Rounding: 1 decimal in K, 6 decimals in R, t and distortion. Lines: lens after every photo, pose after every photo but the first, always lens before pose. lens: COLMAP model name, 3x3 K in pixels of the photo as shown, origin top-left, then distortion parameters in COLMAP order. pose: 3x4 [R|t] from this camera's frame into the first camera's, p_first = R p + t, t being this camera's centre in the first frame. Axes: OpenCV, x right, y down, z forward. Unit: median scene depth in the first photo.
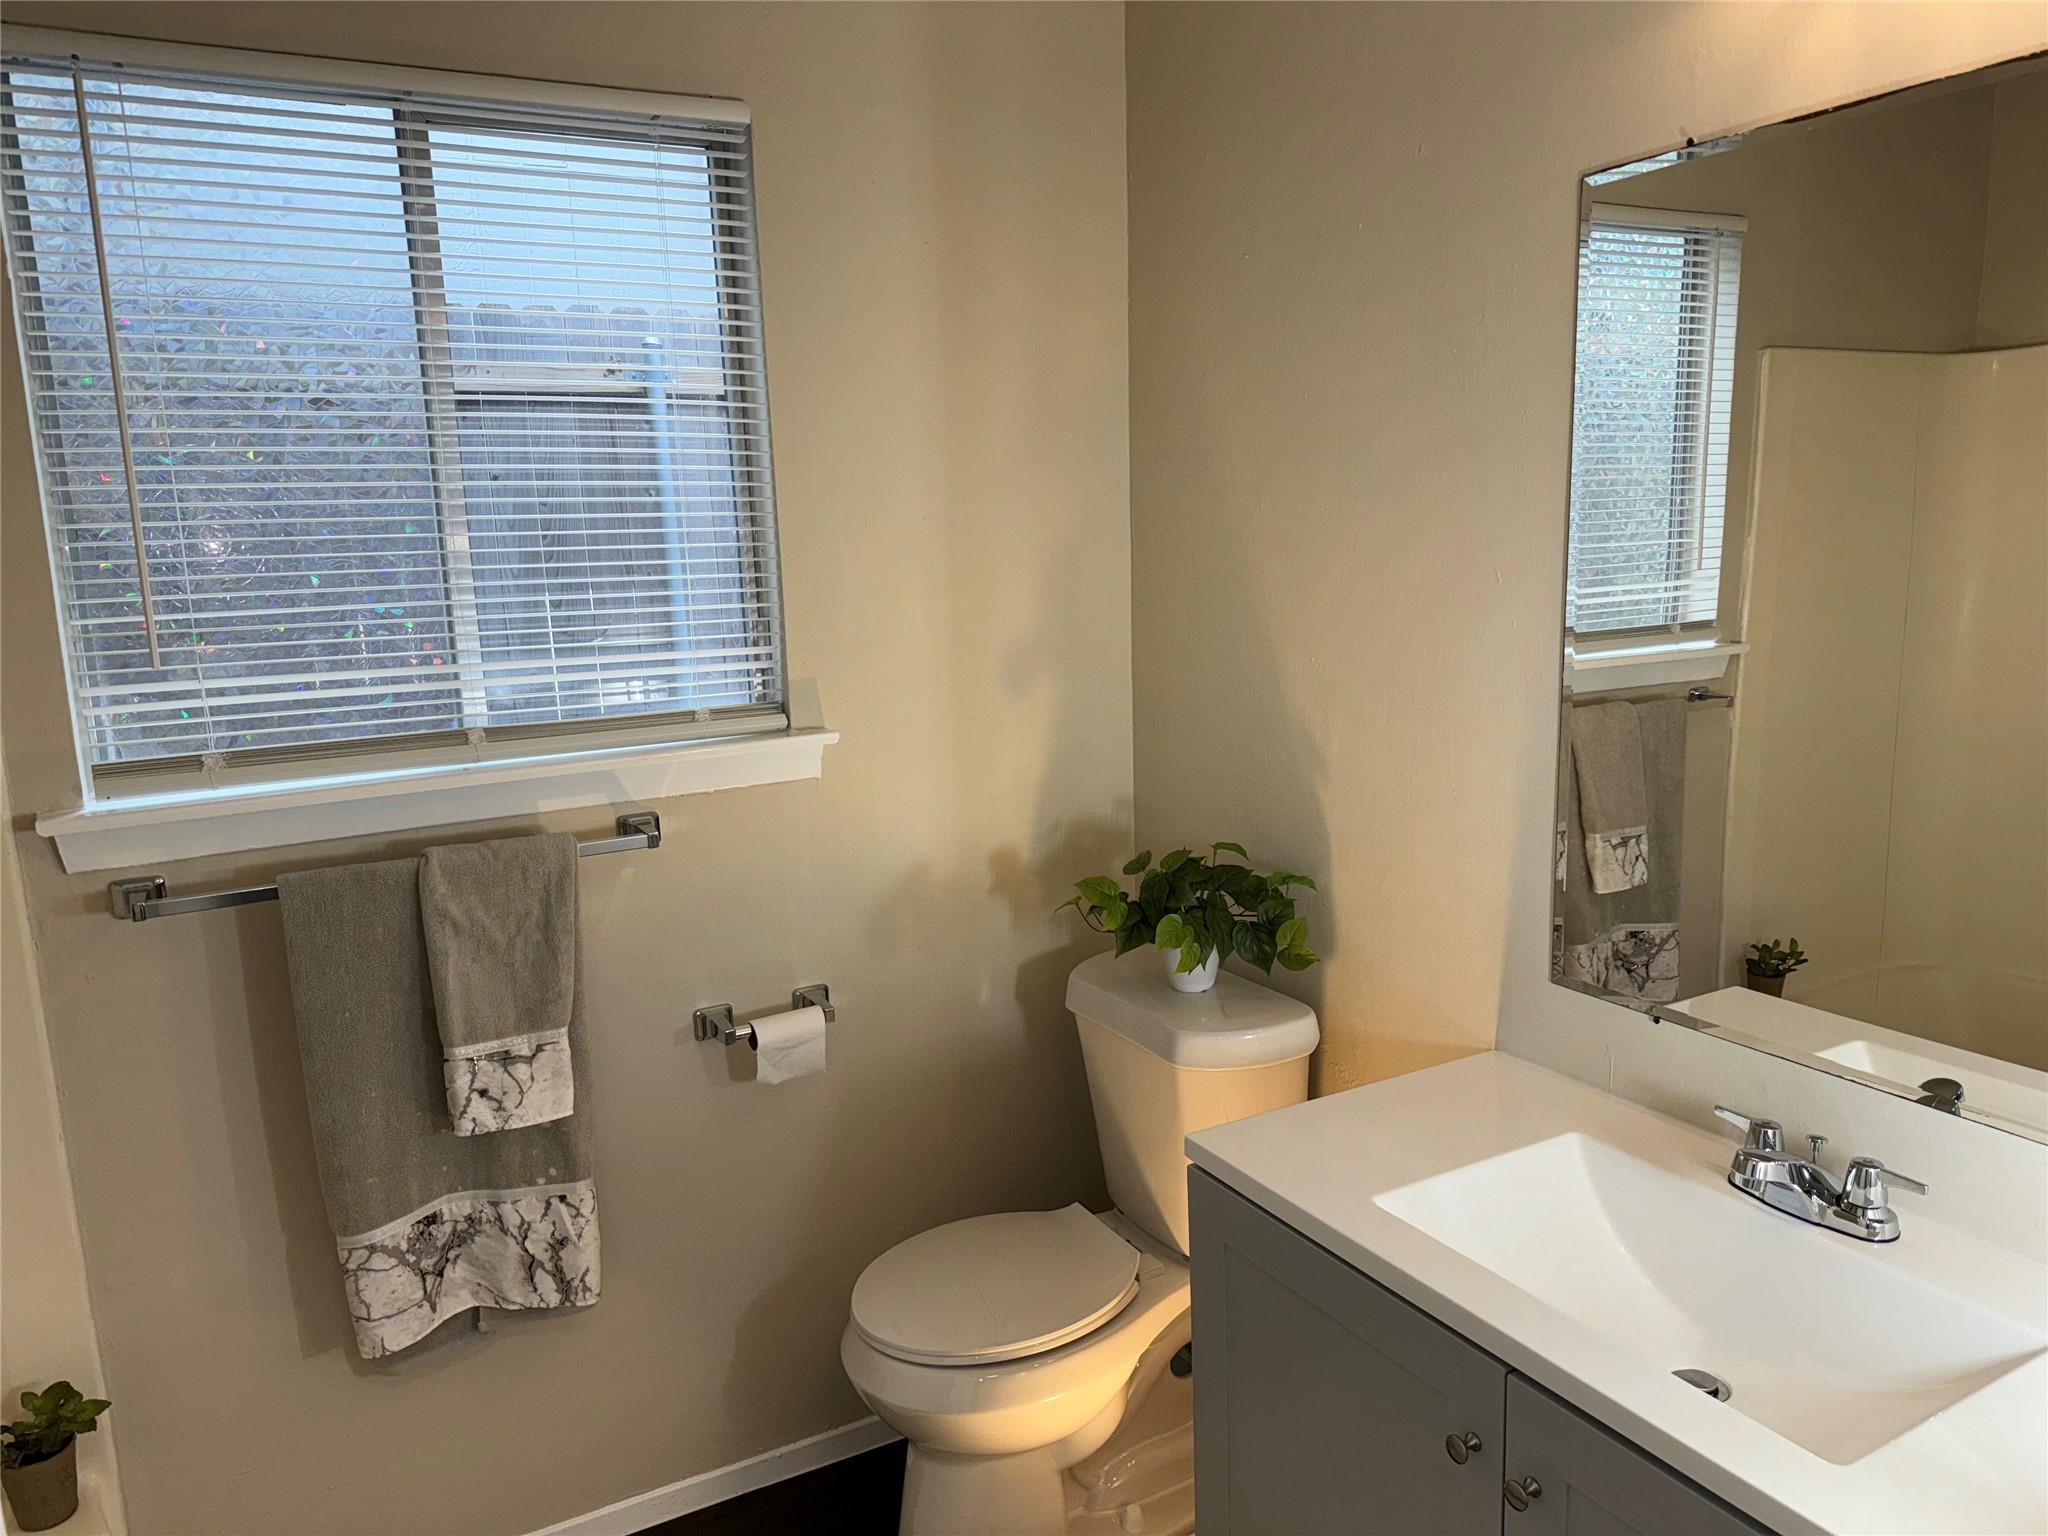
lens RADIAL K [[1413.5, 0, 1044.3], [0, 1413.5, 790.3], [0, 0, 1]] dist [0.144799, -0.285361]
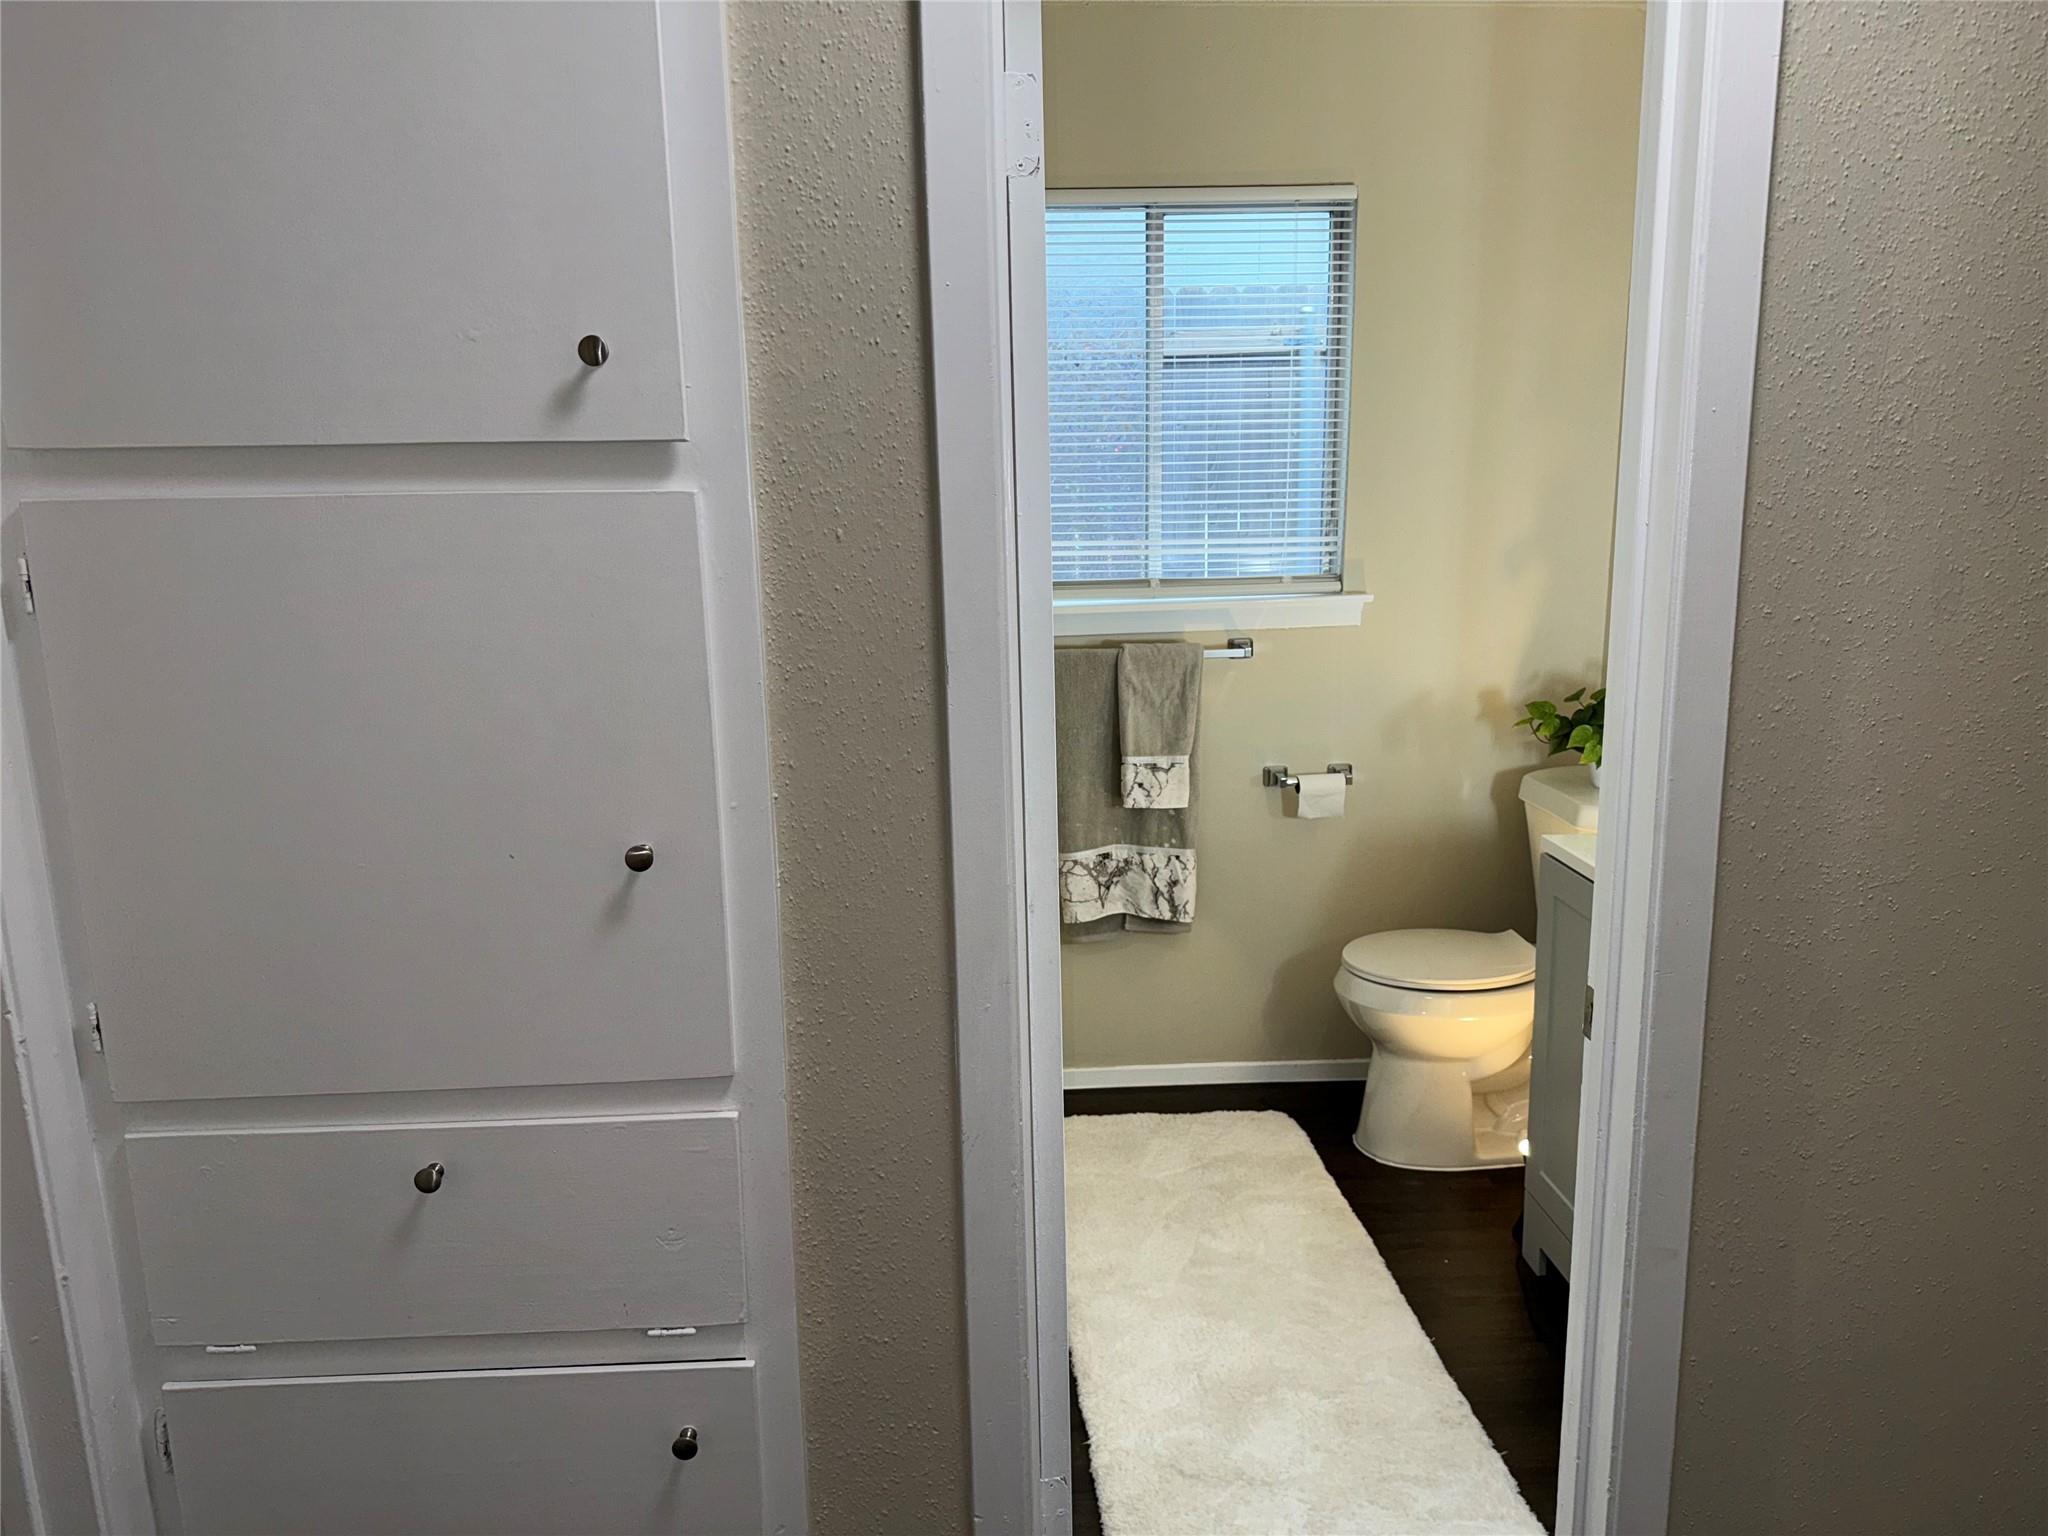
lens RADIAL K [[1400.7, 0, 1043.5], [0, 1400.7, 773.2], [0, 0, 1]] dist [0.133188, -0.189322]
pose [[0.900987, 0.101915, -0.421706, 0.212503], [-0.088118, 0.994745, 0.052135, 0.111781], [0.424803, -0.009813, 0.905233, -0.570119]]
